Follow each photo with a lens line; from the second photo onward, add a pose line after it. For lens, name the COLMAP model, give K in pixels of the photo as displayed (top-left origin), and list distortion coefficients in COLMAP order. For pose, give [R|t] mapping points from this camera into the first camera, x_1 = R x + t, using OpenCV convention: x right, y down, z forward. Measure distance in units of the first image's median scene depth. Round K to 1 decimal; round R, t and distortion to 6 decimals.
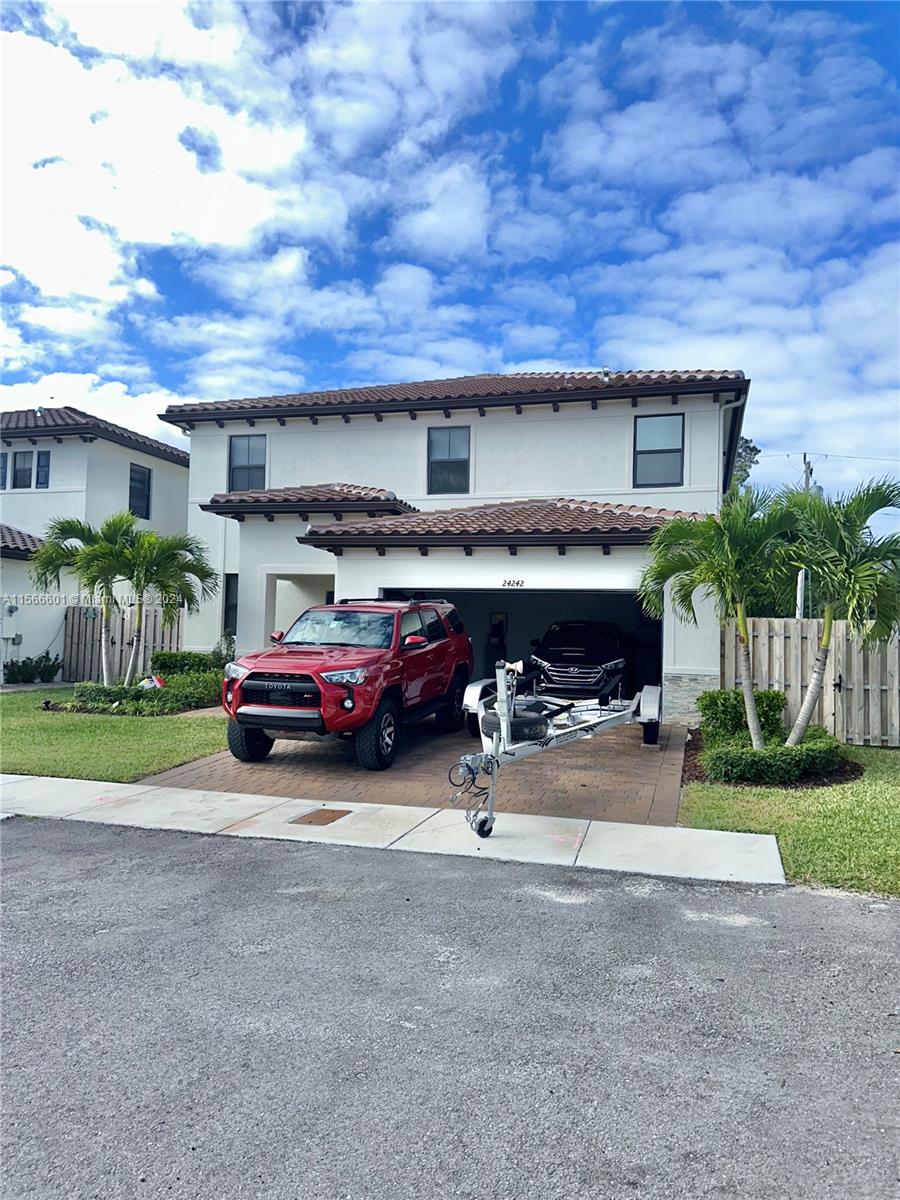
lens RADIAL K [[854.9, 0, 451.4], [0, 854.9, 603.2], [0, 0, 1]] dist [0.071705, -0.066874]
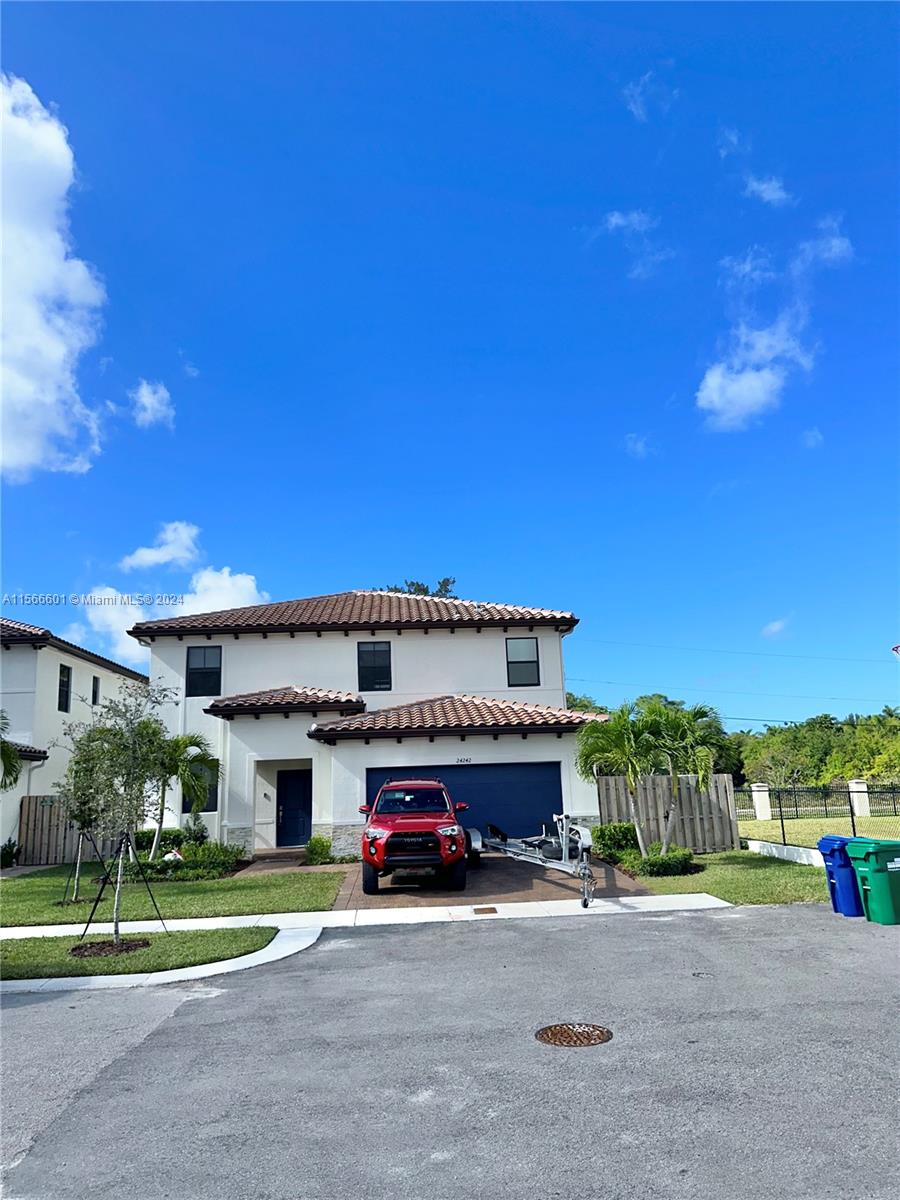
lens RADIAL K [[854.9, 0, 449.6], [0, 854.9, 595.5], [0, 0, 1]] dist [0.071705, -0.066874]
pose [[0.943003, 0.014428, 0.332472, -0.367025], [0.045306, 0.984192, -0.171213, -0.043064], [-0.329687, 0.176517, 0.927442, -0.343631]]
